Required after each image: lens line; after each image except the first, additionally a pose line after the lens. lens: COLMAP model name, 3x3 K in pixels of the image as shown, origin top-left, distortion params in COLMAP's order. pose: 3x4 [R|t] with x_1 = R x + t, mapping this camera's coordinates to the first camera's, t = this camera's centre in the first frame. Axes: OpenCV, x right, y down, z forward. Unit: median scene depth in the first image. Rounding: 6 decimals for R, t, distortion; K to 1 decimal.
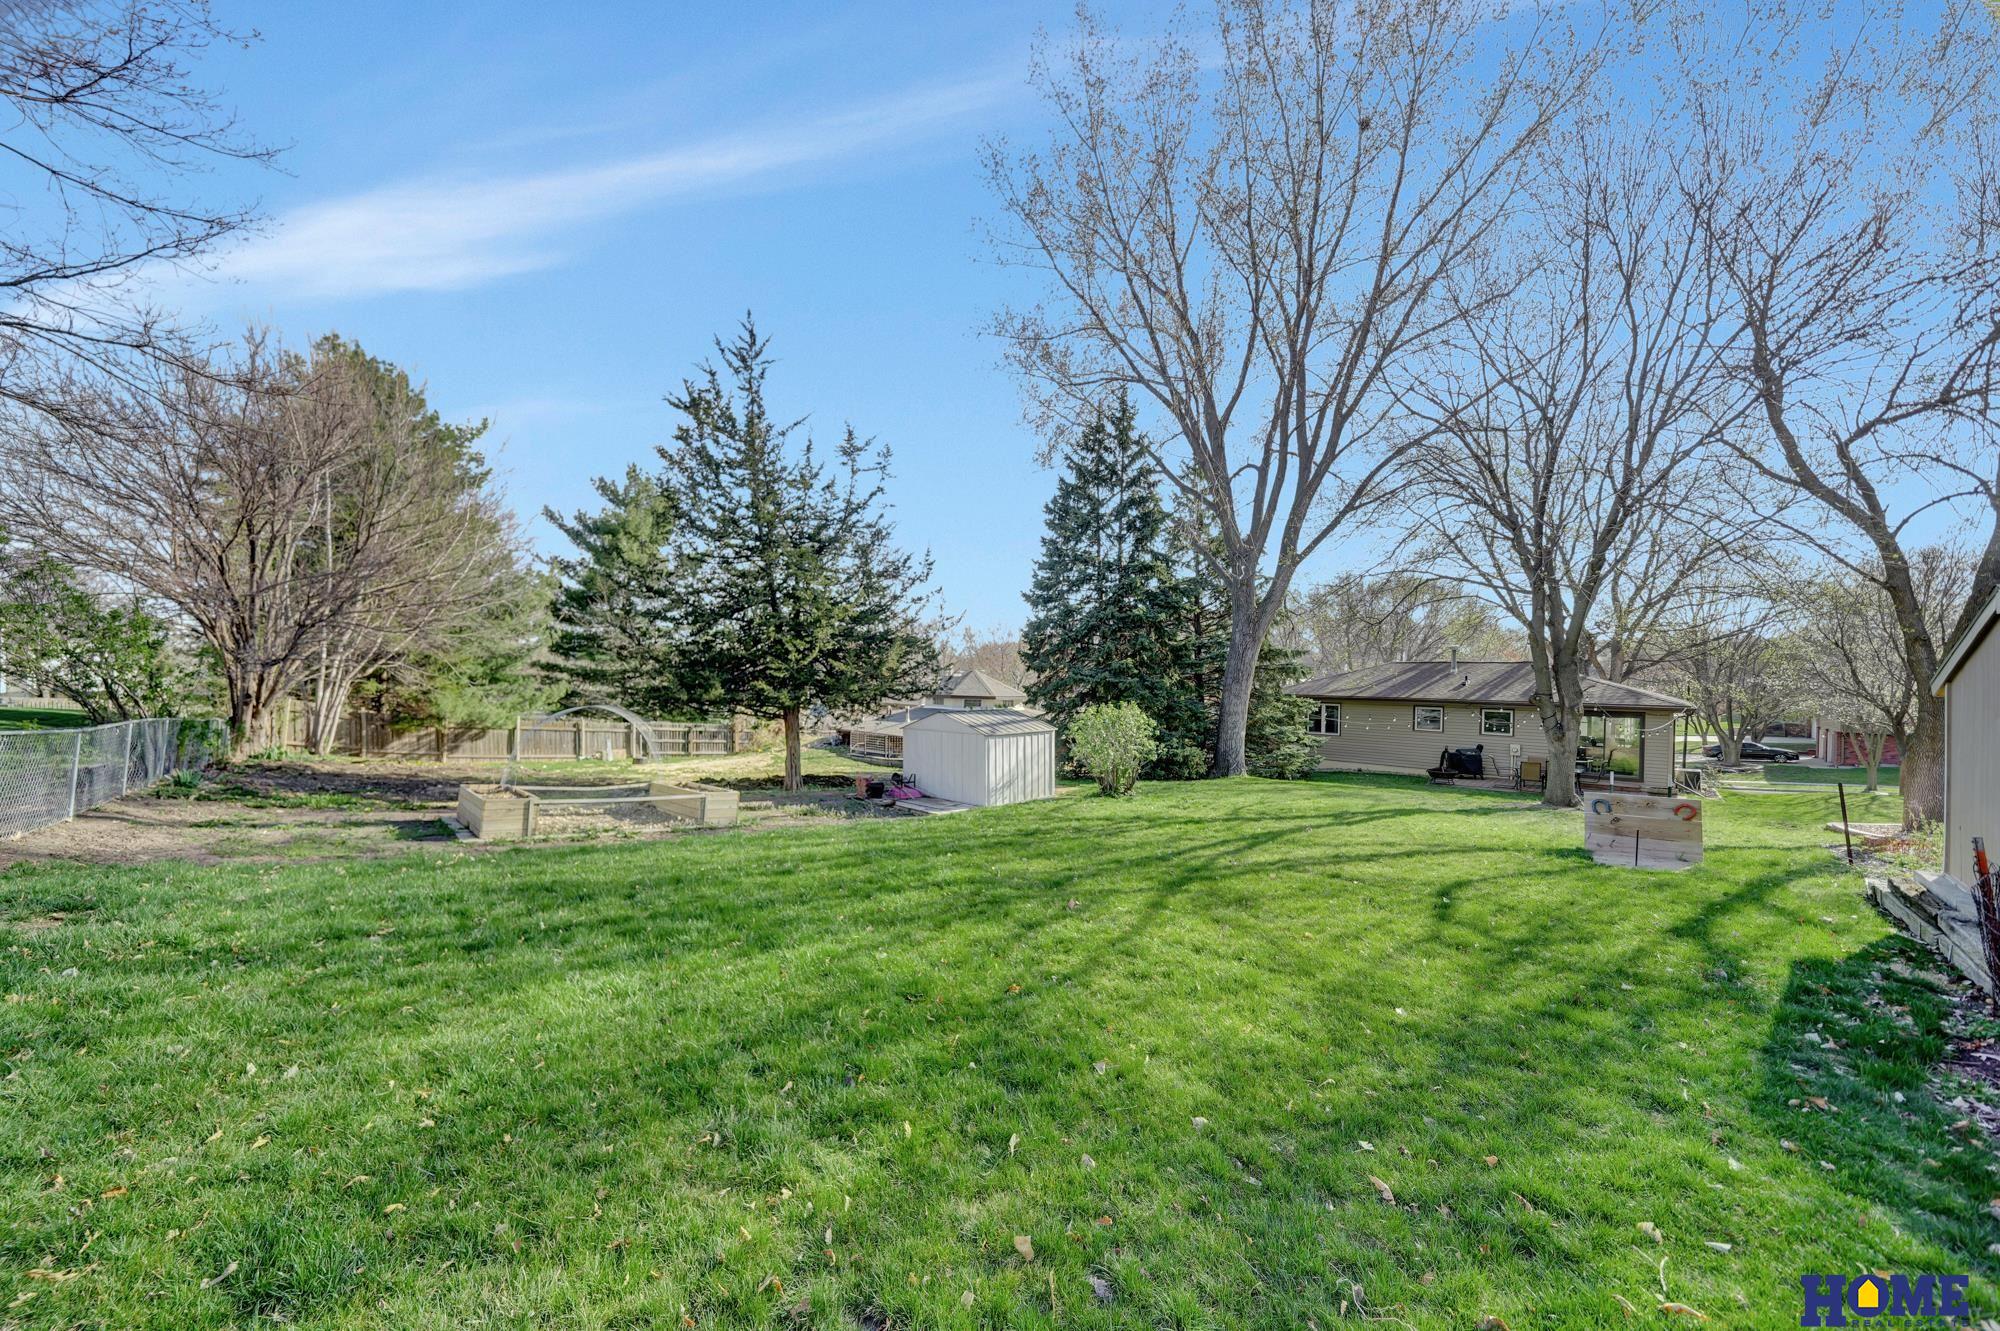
lens RADIAL K [[689.8, 0, 992.5], [0, 689.8, 682.2], [0, 0, 1]] dist [0.000248, -0.000048]
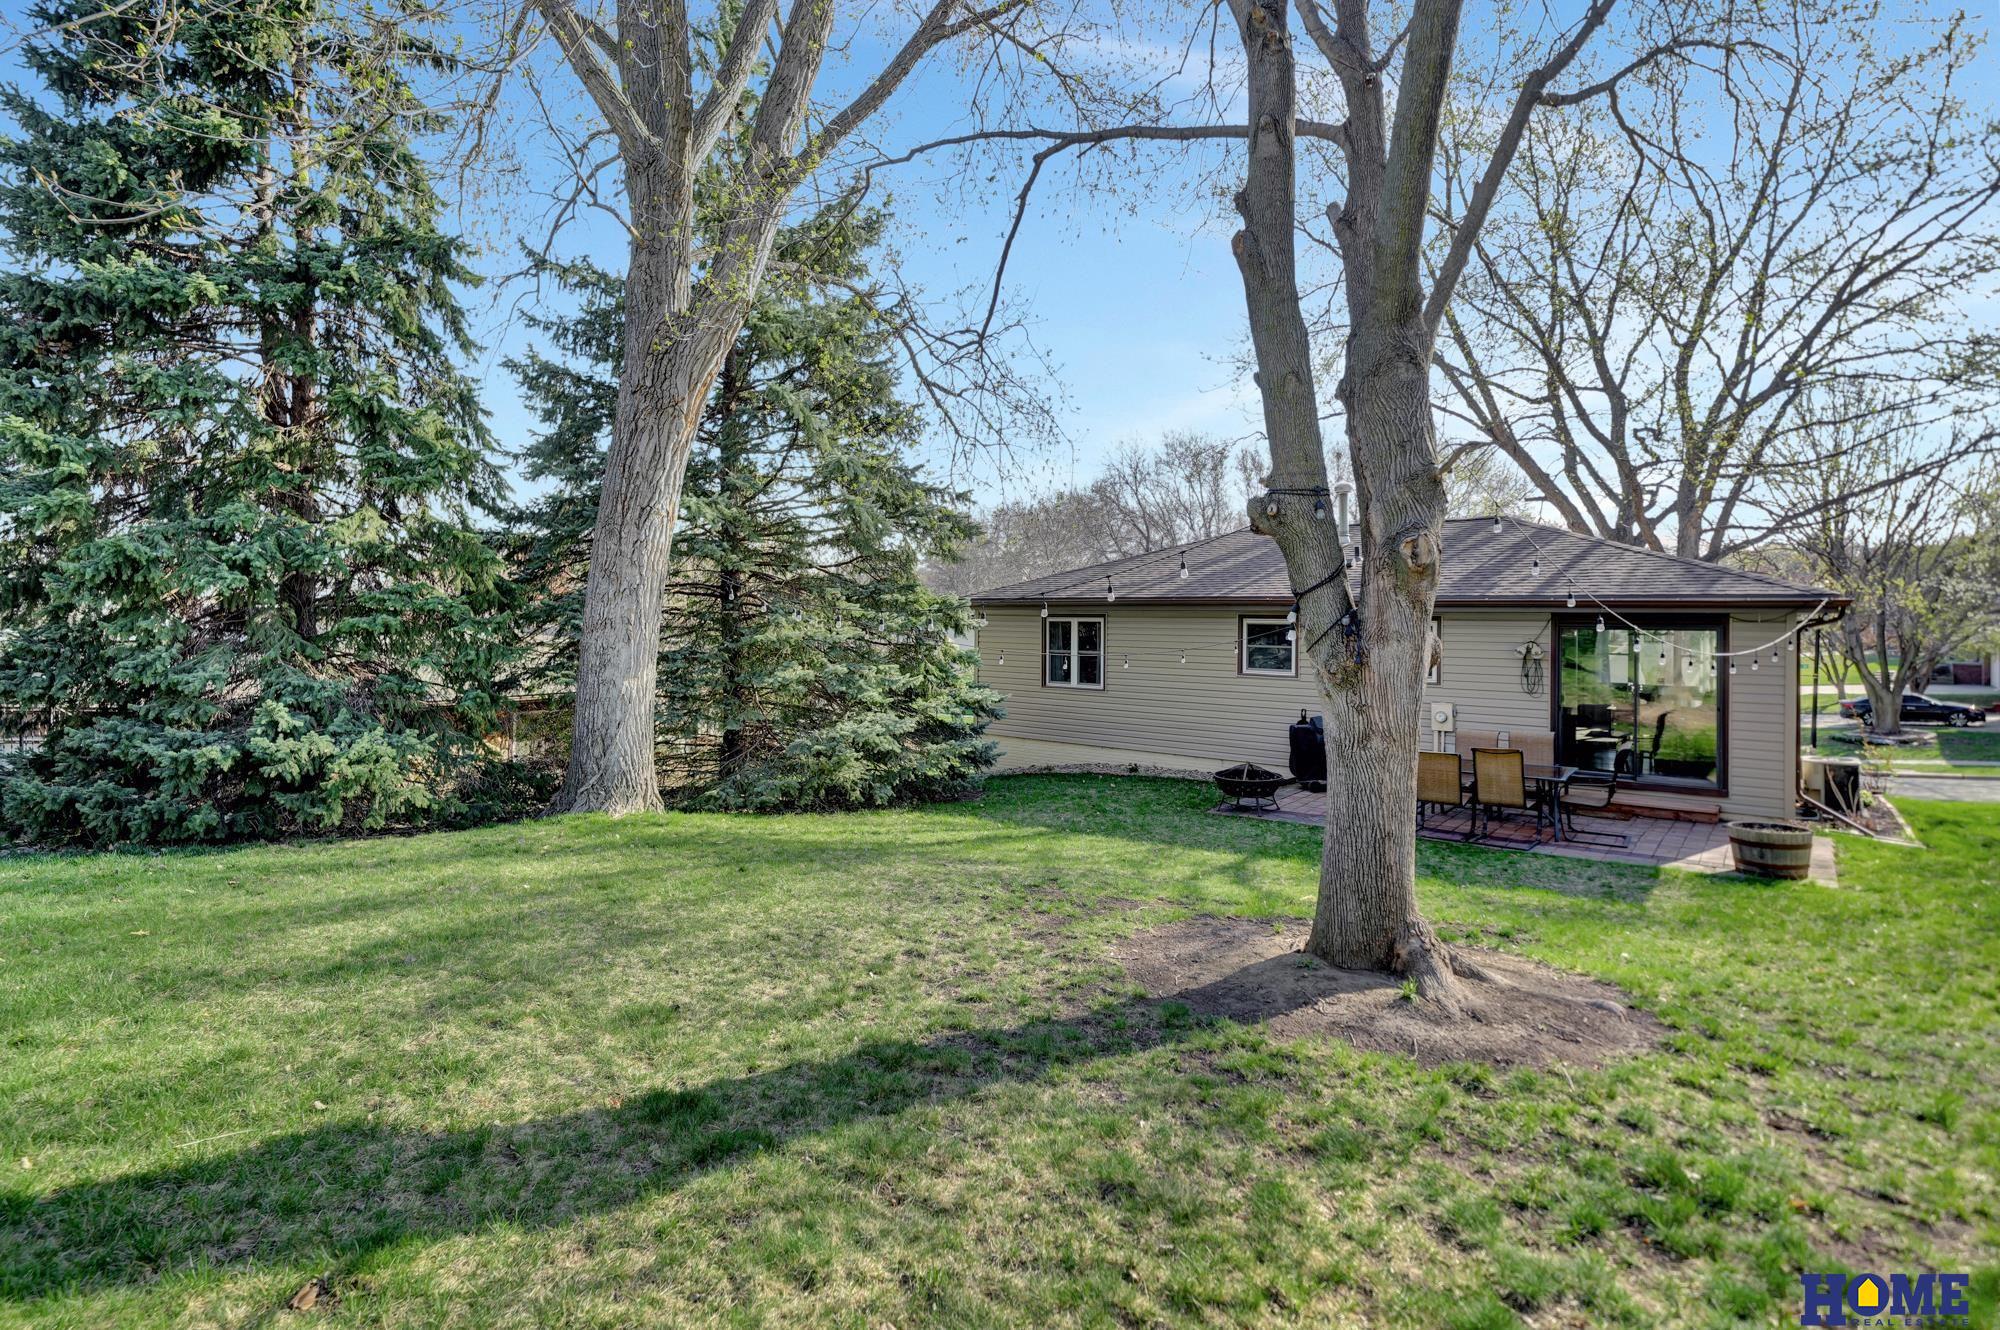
lens RADIAL K [[981.2, 0, 999.6], [0, 981.2, 612.7], [0, 0, 1]] dist [-0.002152, -0.001415]
pose [[0.995419, -0.005851, 0.095427, 0.437056], [0.006976, 0.999910, -0.011464, 0.040847], [-0.095351, 0.012077, 0.995370, 0.442697]]
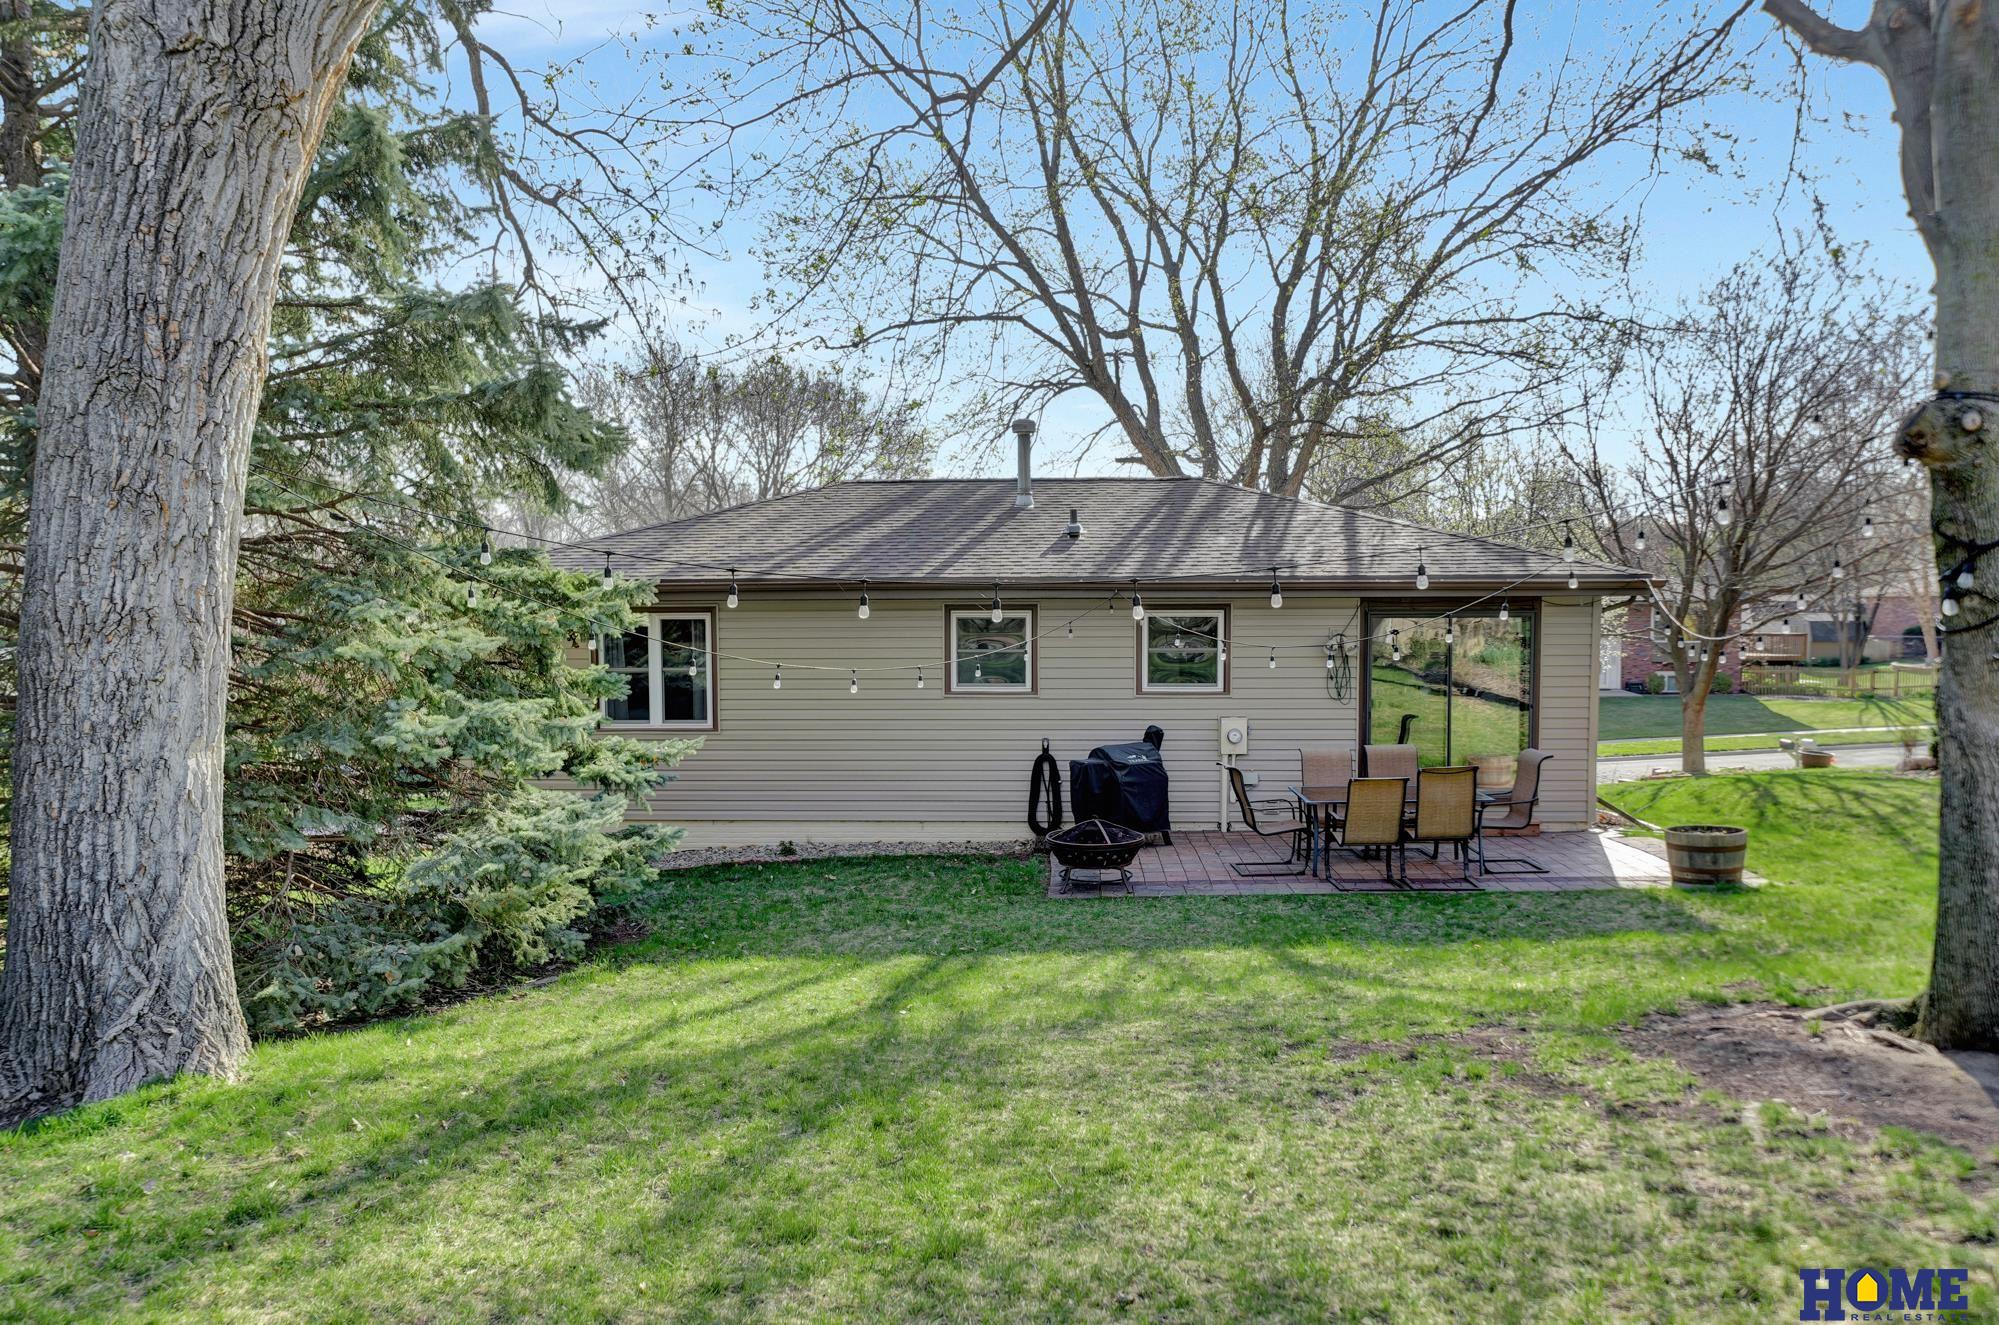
lens RADIAL K [[1385.8, 0, 997.6], [0, 1385.8, 709.2], [0, 0, 1]] dist [0.002178, -0.002789]
pose [[0.751600, -0.059294, 0.656949, 0.263334], [0.021726, 0.997637, 0.065187, 0.042337], [-0.659262, -0.034722, 0.751111, 0.595335]]
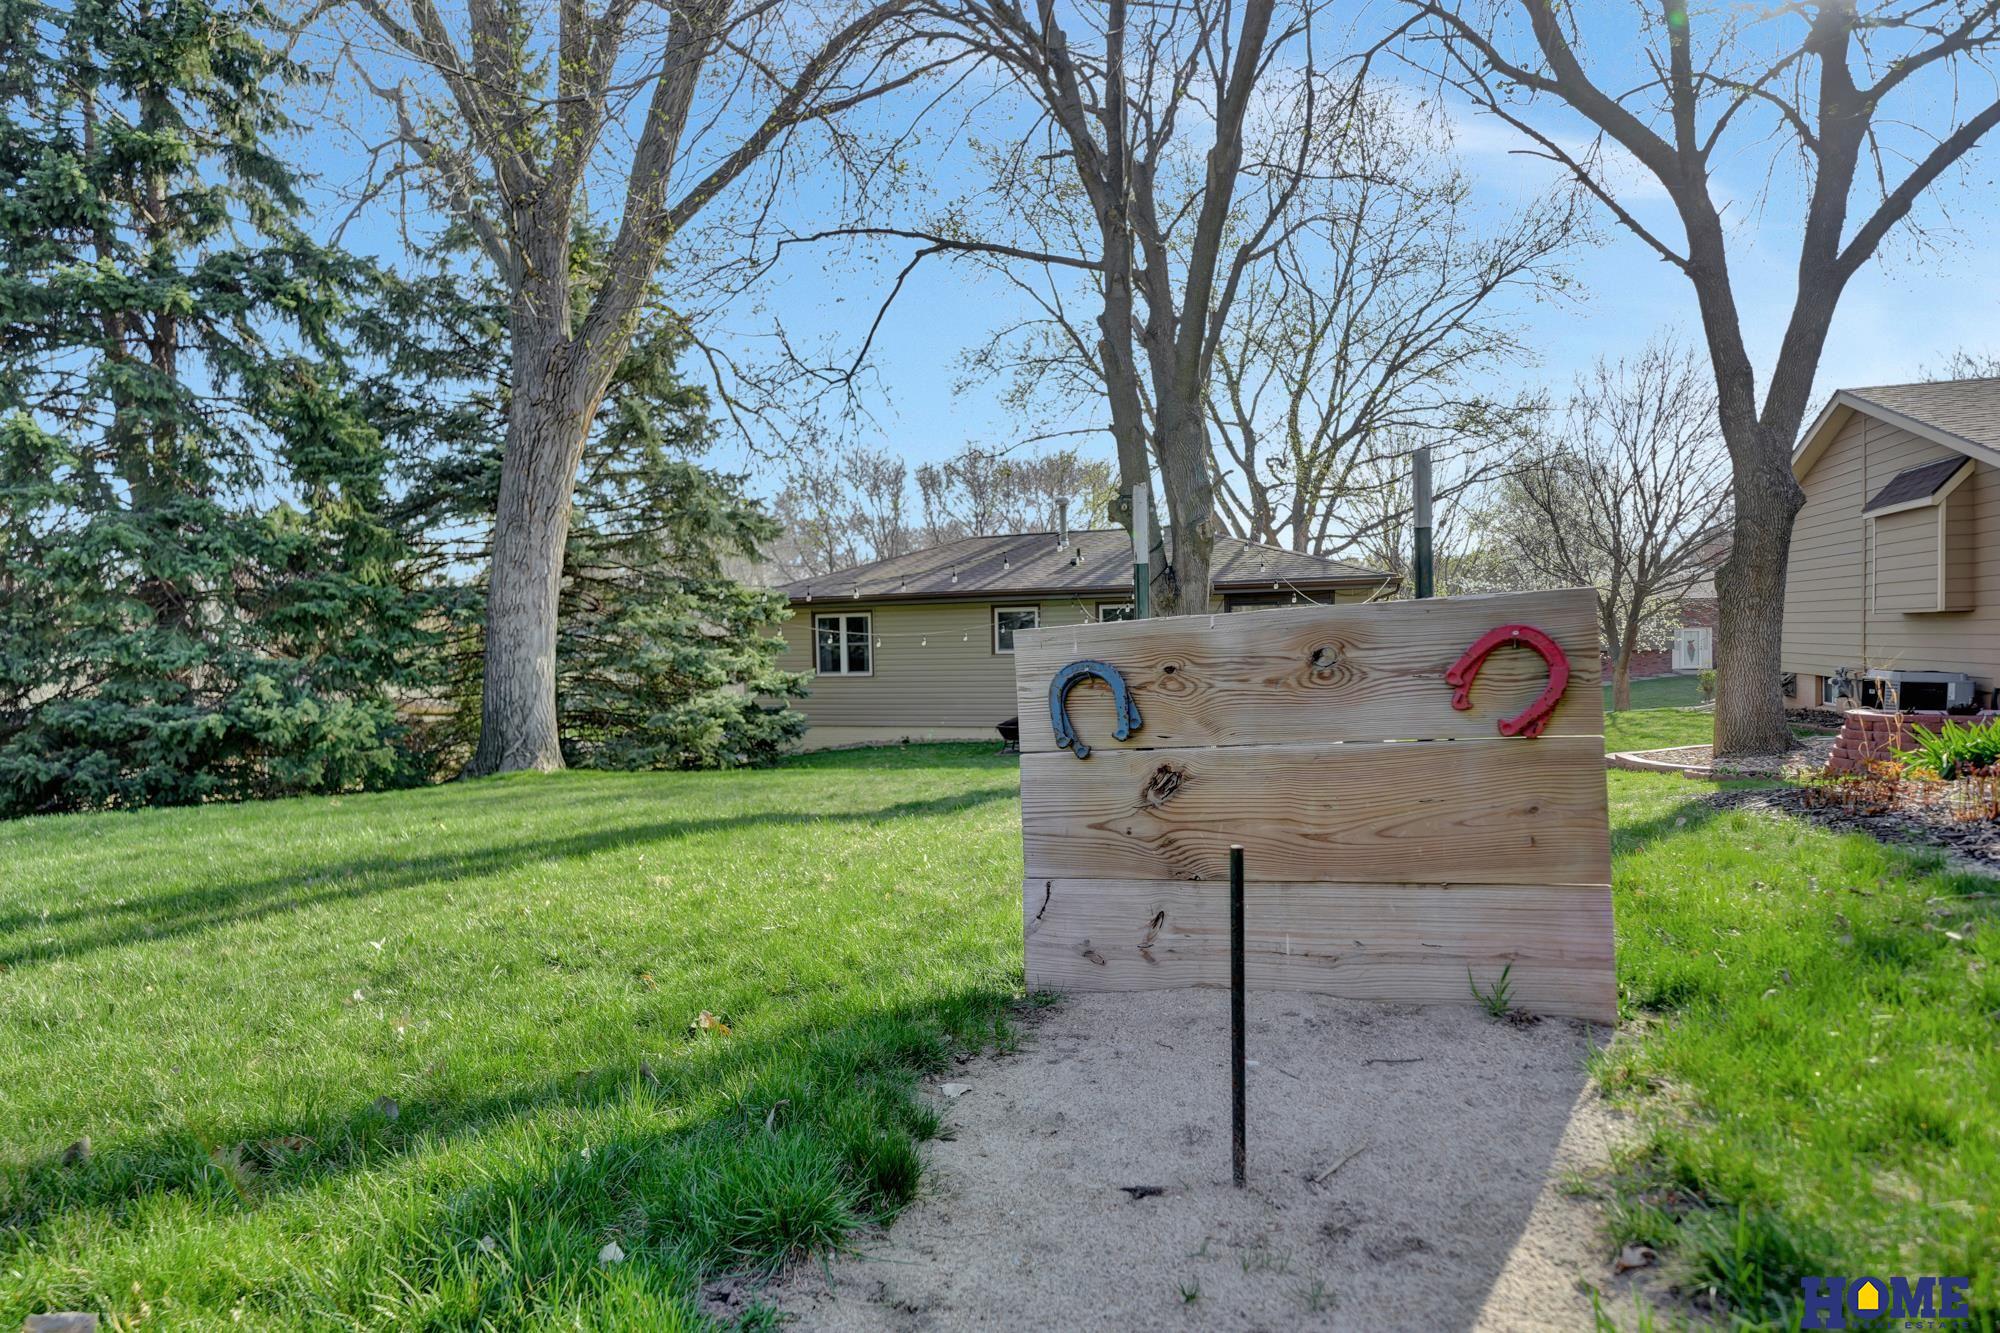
lens RADIAL K [[1052.8, 0, 1000.0], [0, 1052.8, 666.5], [0, 0, 1]] dist [-0.001736, -0.001457]
pose [[0.902102, -0.046813, 0.428976, 0.299835], [0.040329, 0.998893, 0.024197, 0.064830], [-0.429634, -0.004528, 0.902992, 0.312923]]
